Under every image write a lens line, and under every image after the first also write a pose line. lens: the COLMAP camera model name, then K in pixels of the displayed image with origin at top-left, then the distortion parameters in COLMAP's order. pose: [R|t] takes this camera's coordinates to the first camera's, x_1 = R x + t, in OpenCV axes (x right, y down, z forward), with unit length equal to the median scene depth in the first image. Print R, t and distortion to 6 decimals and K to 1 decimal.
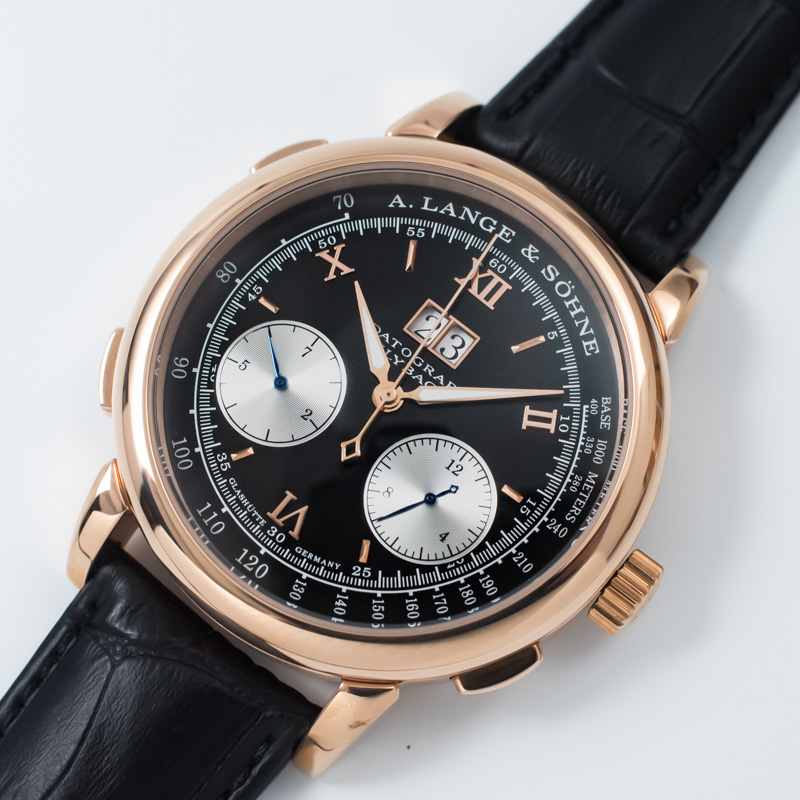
lens RADIAL K [[1717.1, 0, 404.0], [0, 1717.1, 401.1], [0, 0, 1]] dist [-0.090849, -0.171026]
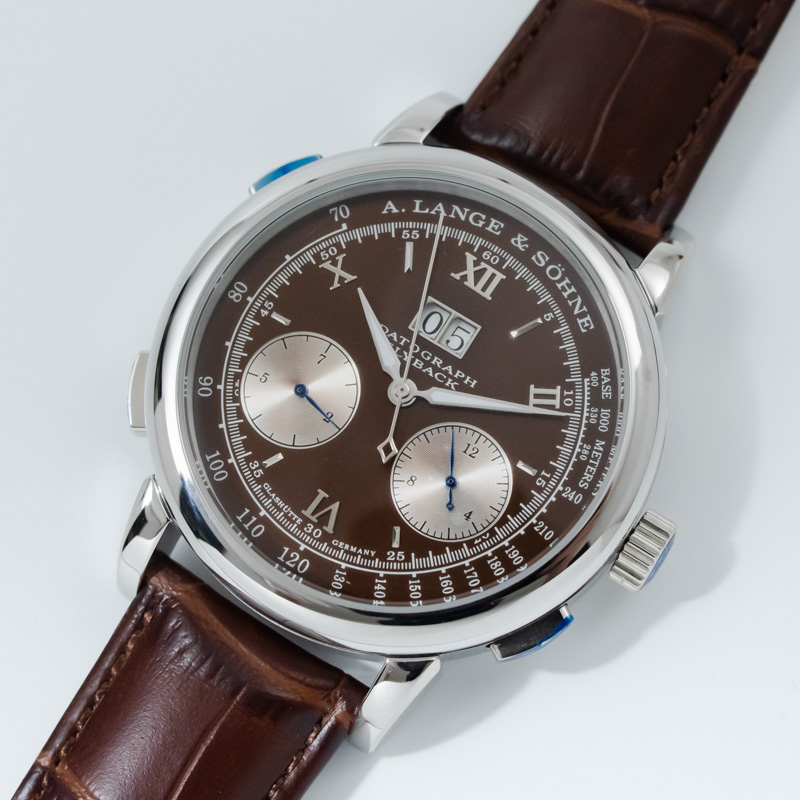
lens RADIAL K [[2139.9, 0, 399.3], [0, 2139.9, 400.6], [0, 0, 1]] dist [-0.030251, -1.479248]
pose [[0.993593, -0.112339, -0.012337, 0.004894], [0.112396, 0.993655, 0.004048, -0.002463], [0.011804, -0.005409, 0.999916, -0.333960]]
